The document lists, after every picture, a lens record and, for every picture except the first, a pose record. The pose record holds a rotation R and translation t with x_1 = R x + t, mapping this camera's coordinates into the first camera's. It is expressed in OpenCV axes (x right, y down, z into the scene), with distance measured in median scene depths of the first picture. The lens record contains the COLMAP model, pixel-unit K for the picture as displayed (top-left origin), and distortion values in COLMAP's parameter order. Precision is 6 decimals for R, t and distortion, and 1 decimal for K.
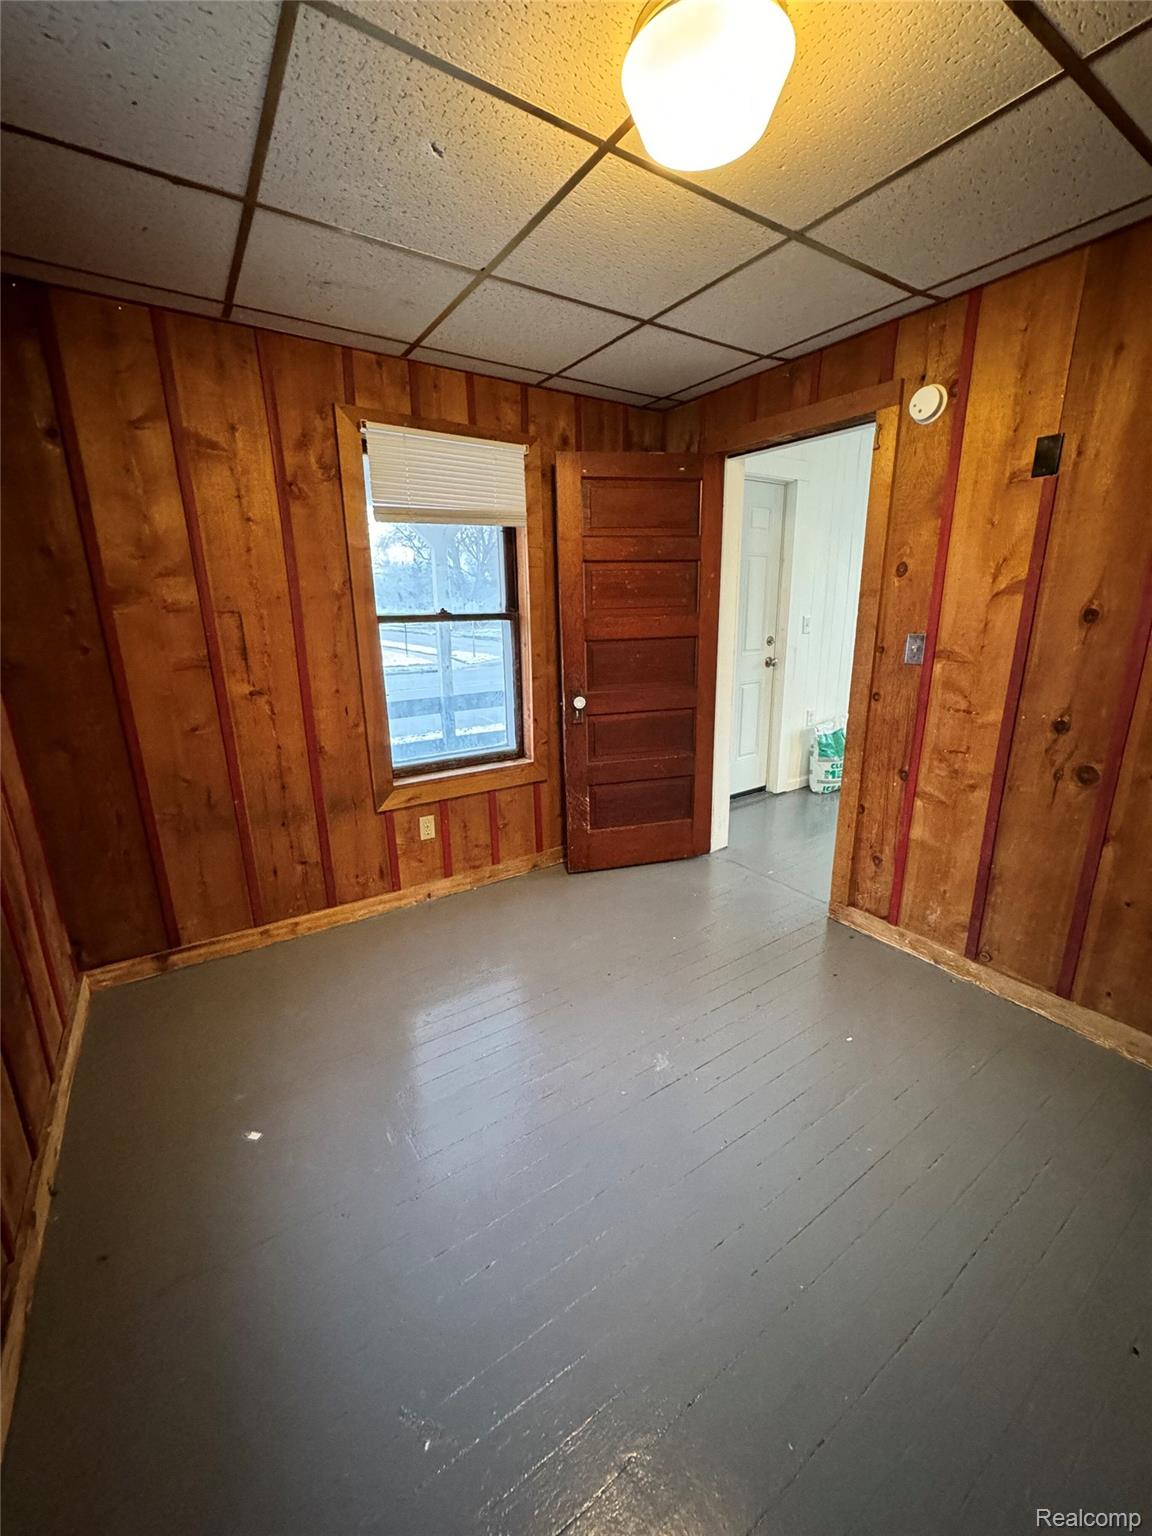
lens RADIAL K [[611.1, 0, 575.0], [0, 611.1, 767.3], [0, 0, 1]] dist [-0.004553, 0.001227]
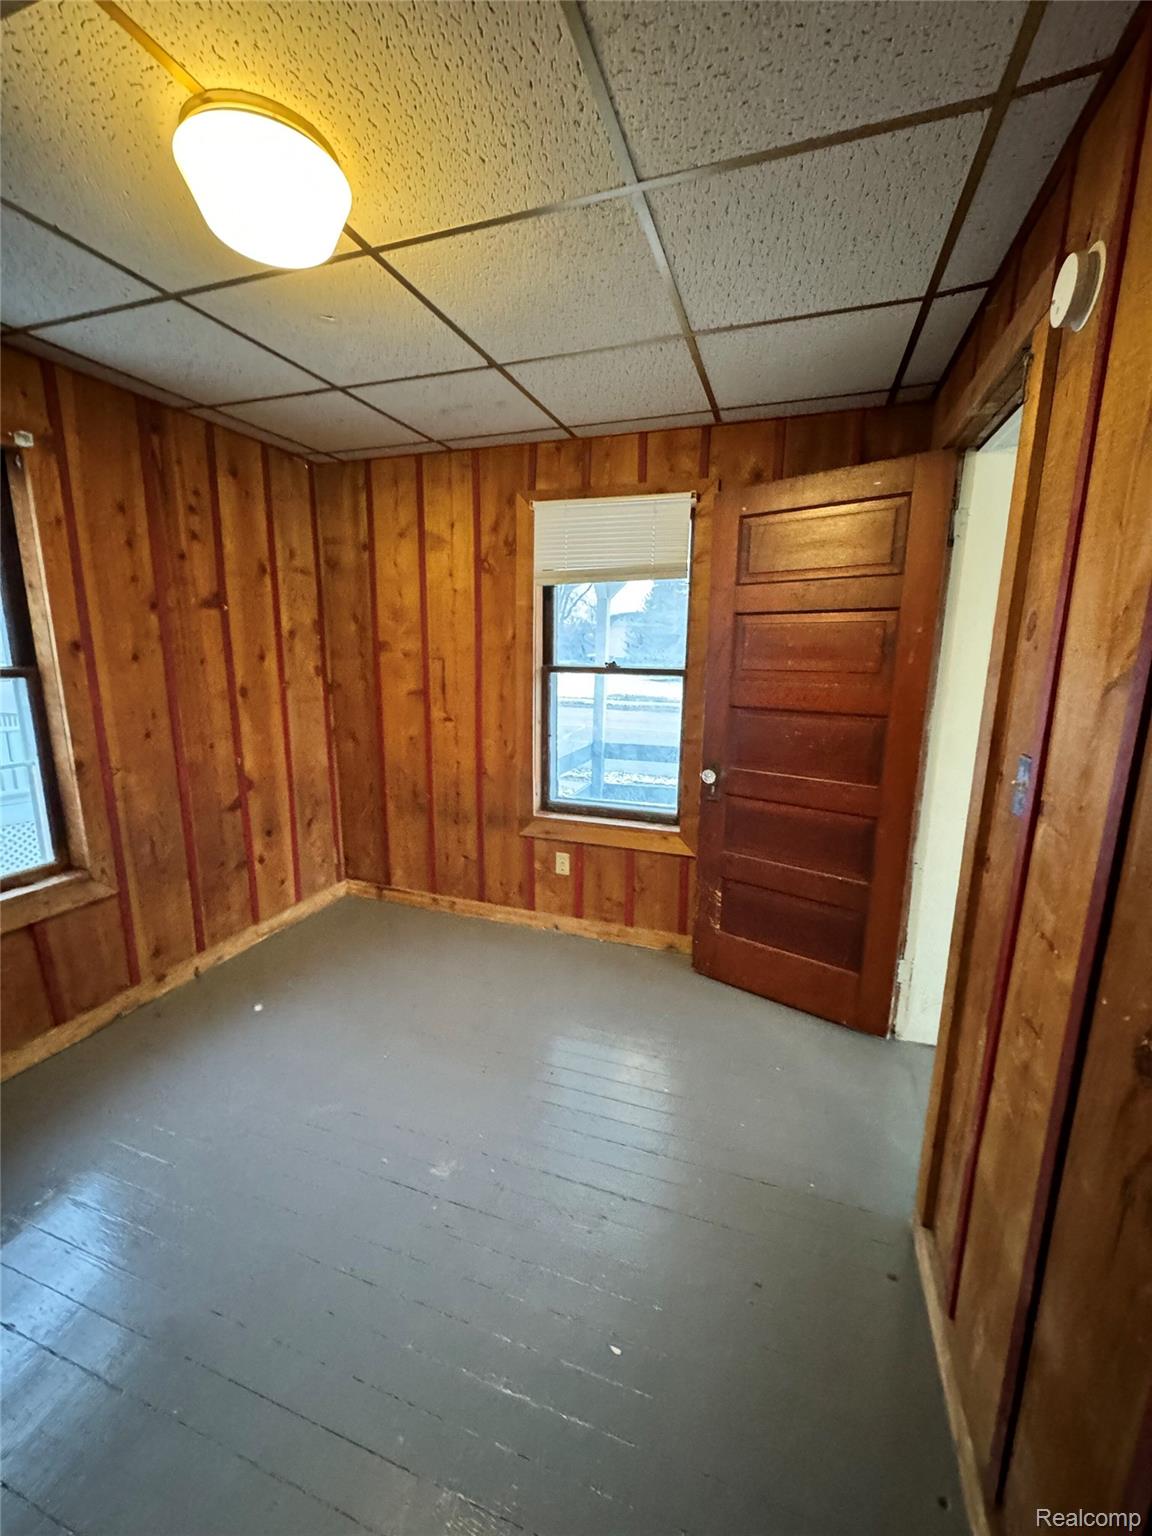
lens RADIAL K [[611.1, 0, 580.2], [0, 611.1, 766.2], [0, 0, 1]] dist [-0.004553, 0.001227]
pose [[0.601488, 0.176193, -0.779210, 0.620332], [-0.227538, 0.972760, 0.044317, -0.129738], [0.765793, 0.150644, 0.625194, 0.363826]]
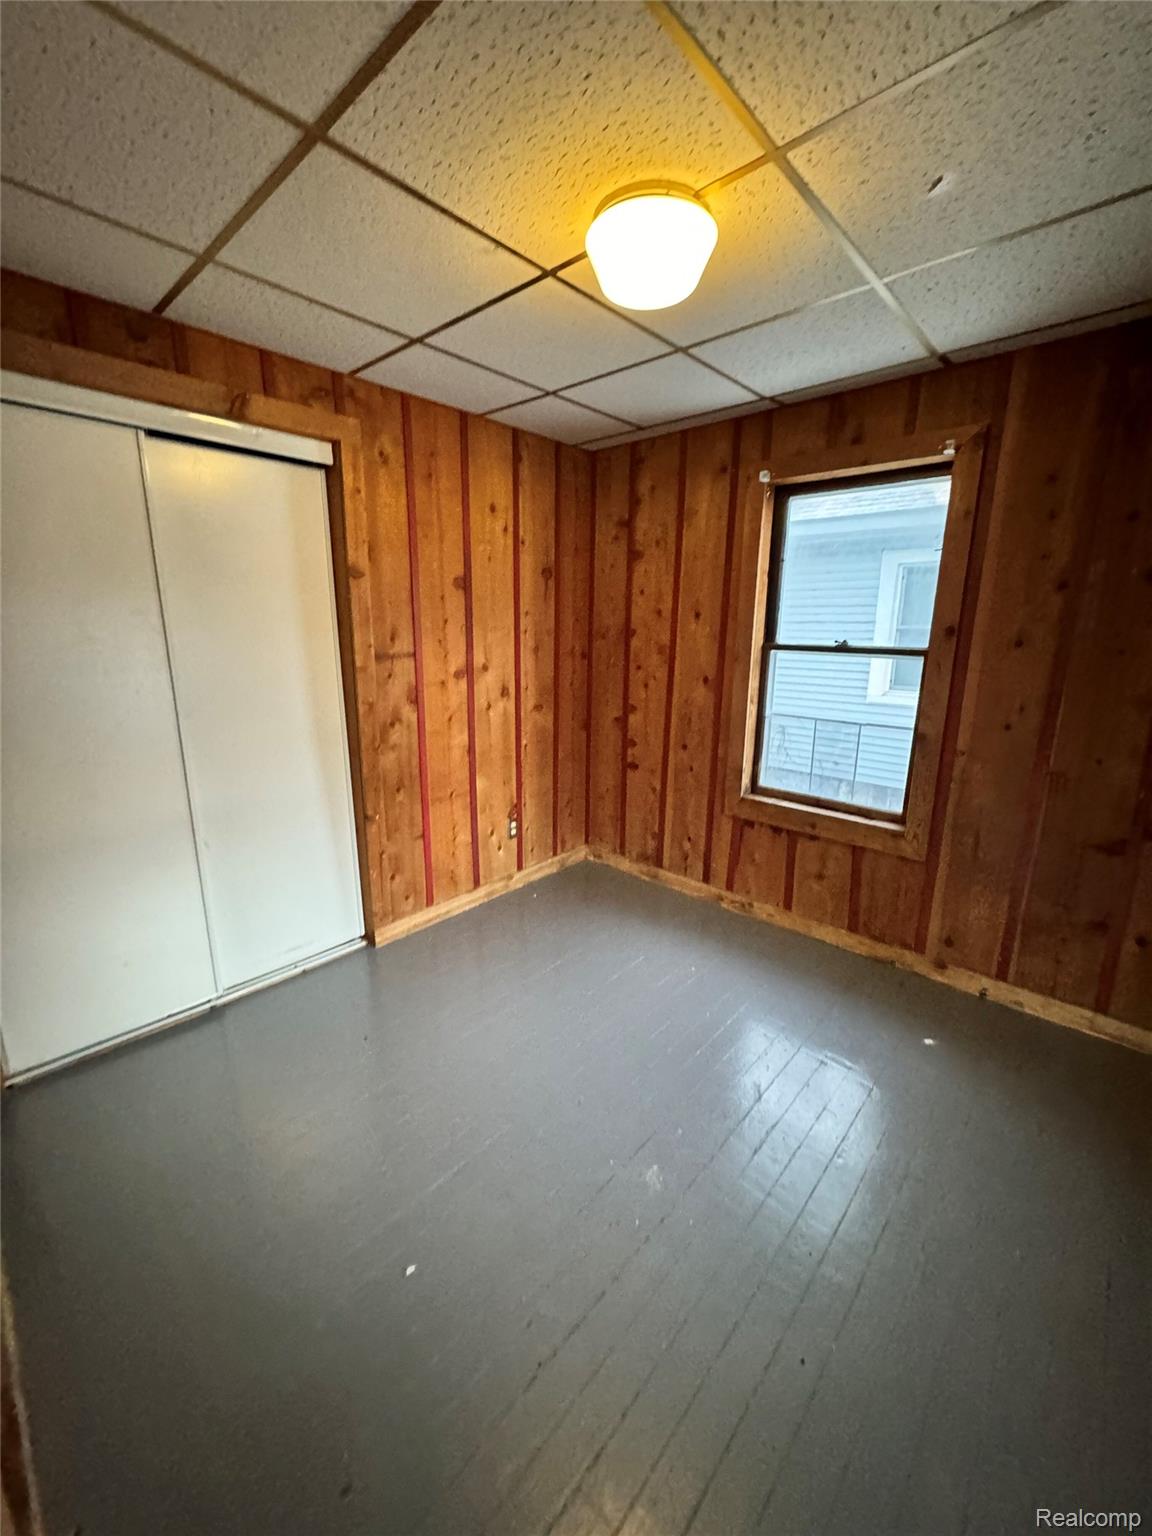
lens RADIAL K [[611.1, 0, 576.5], [0, 611.1, 765.8], [0, 0, 1]] dist [-0.004553, 0.001227]
pose [[-0.973746, 0.058278, -0.220051, 0.291744], [-0.053062, 0.881935, 0.468375, -0.302422], [0.221367, 0.467755, -0.855688, 1.036943]]
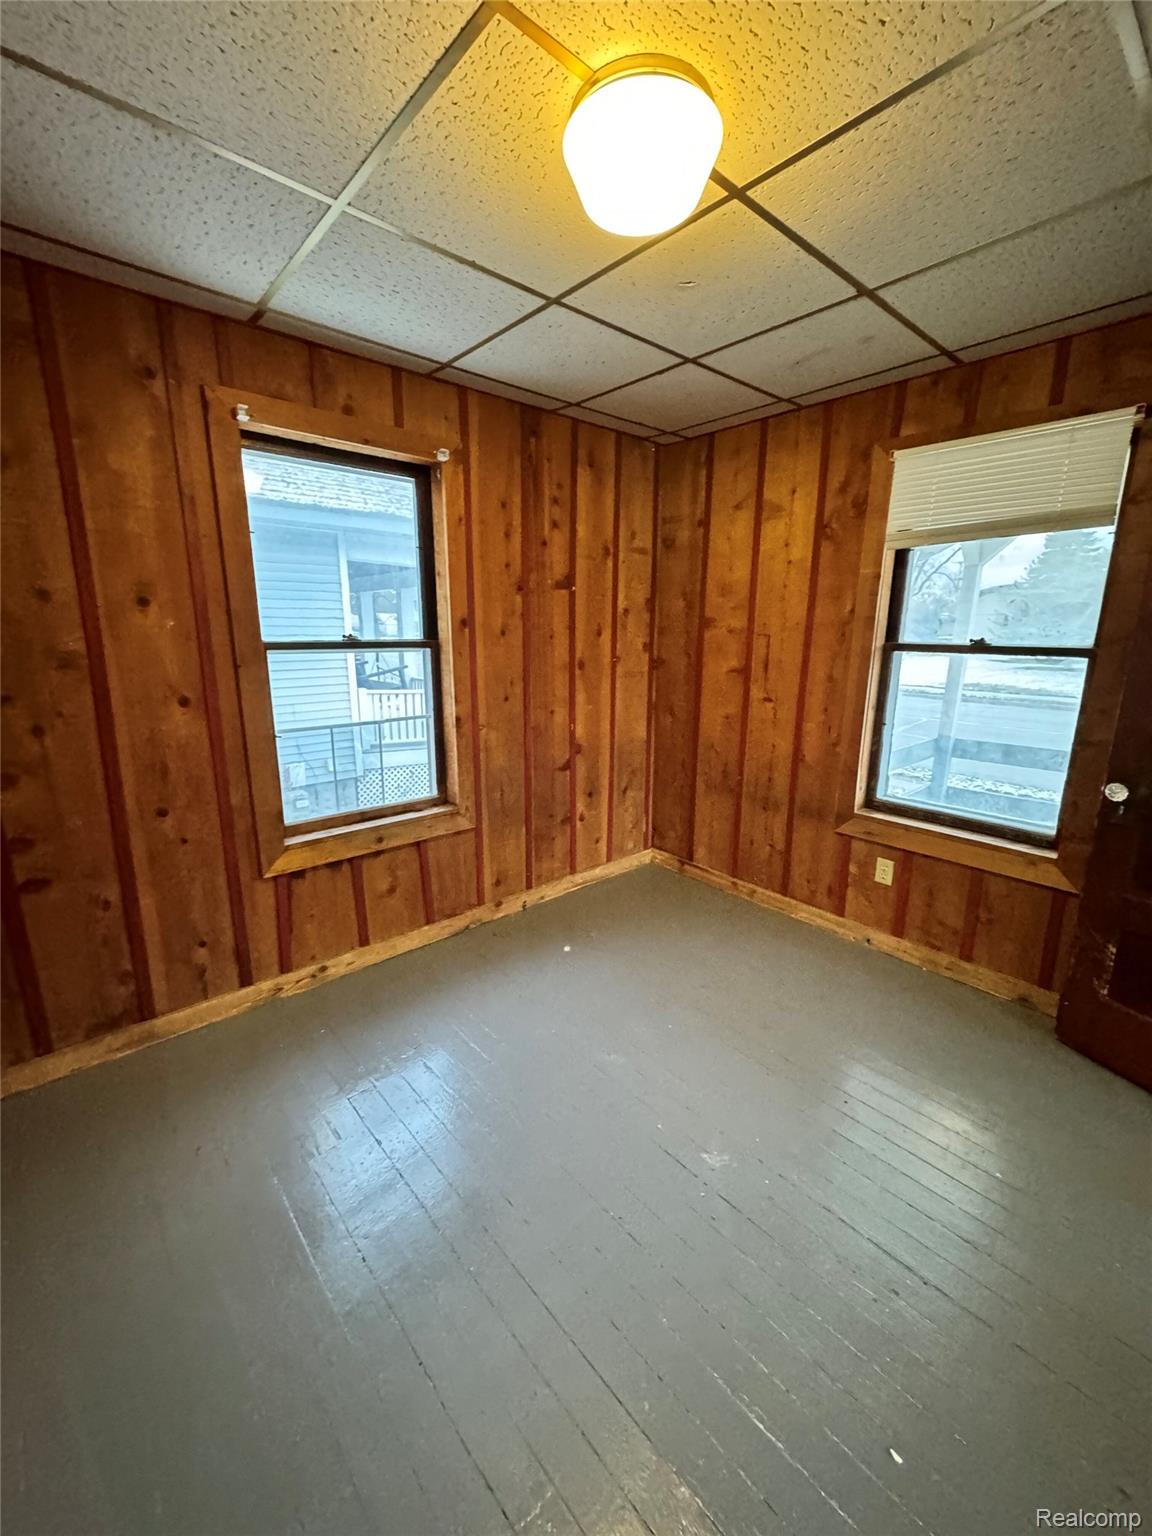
lens RADIAL K [[611.1, 0, 576.7], [0, 611.1, 767.0], [0, 0, 1]] dist [-0.004553, 0.001227]
pose [[0.131517, 0.237358, -0.962478, 0.594023], [-0.262995, 0.944474, 0.196981, -0.119313], [0.955791, 0.227221, 0.186639, 0.376326]]
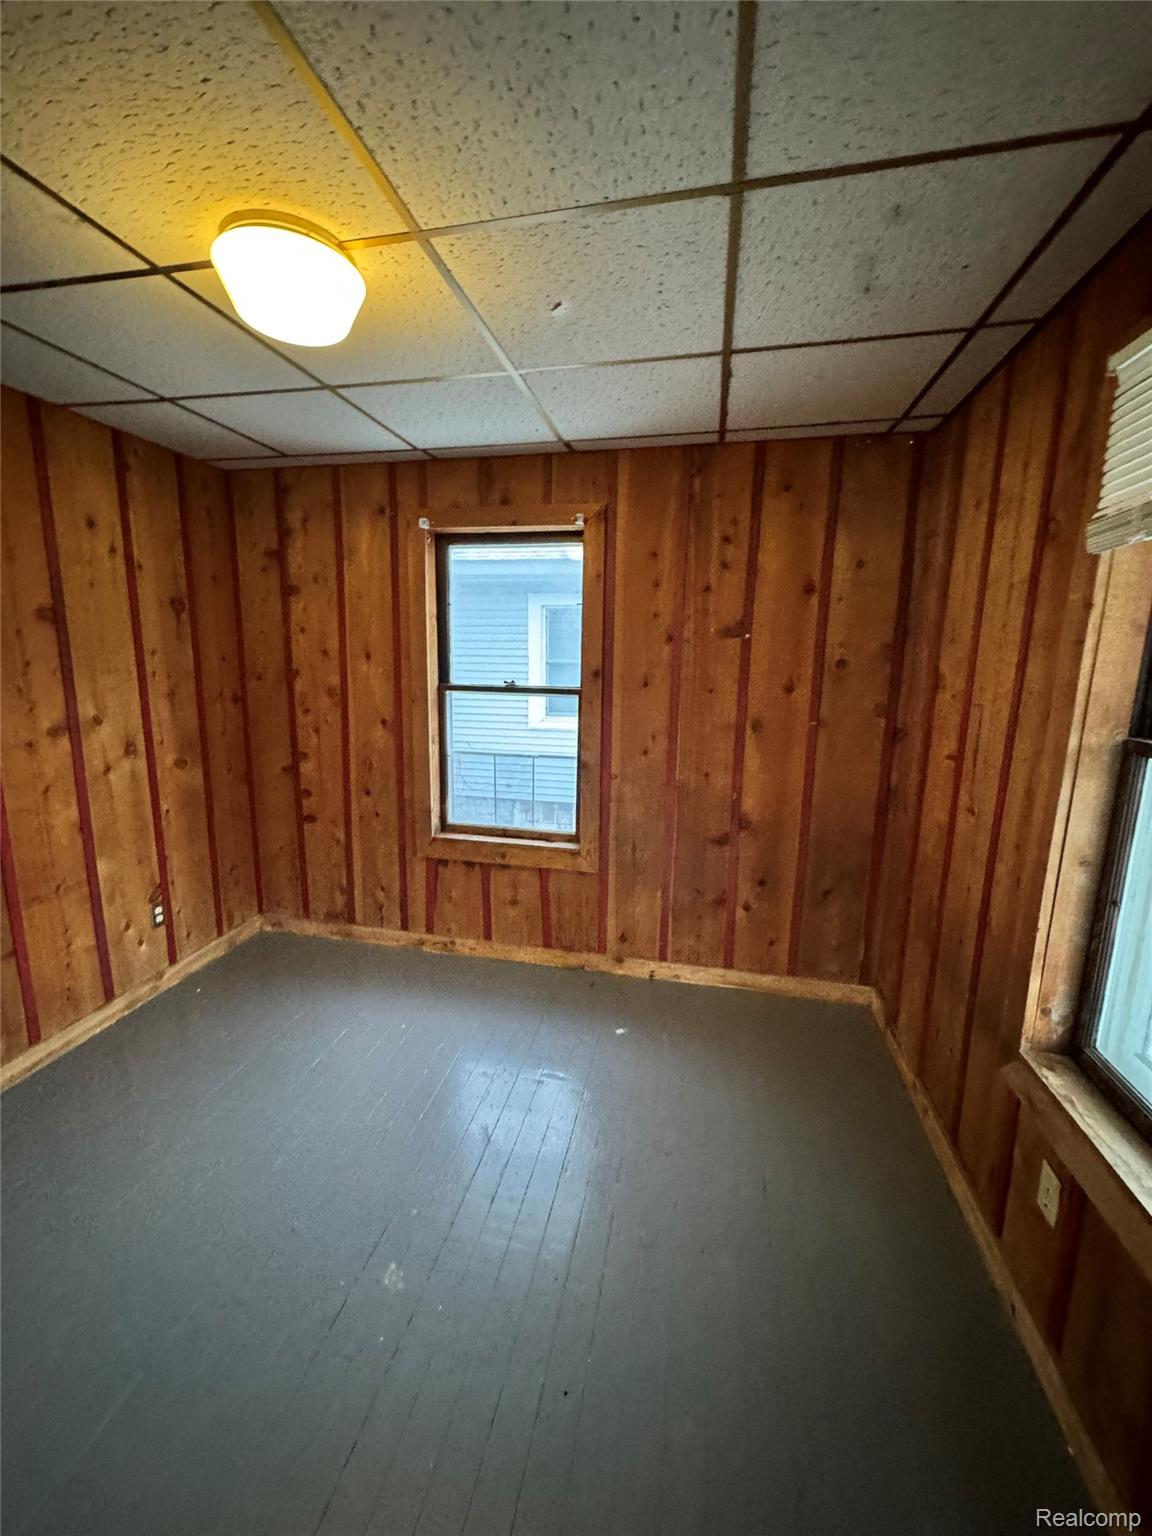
lens RADIAL K [[611.1, 0, 580.3], [0, 611.1, 765.8], [0, 0, 1]] dist [-0.004553, 0.001227]
pose [[-0.721631, 0.126157, -0.680686, 0.302808], [-0.184330, 0.912744, 0.364584, -0.319313], [0.667286, 0.388566, -0.635410, 1.010813]]
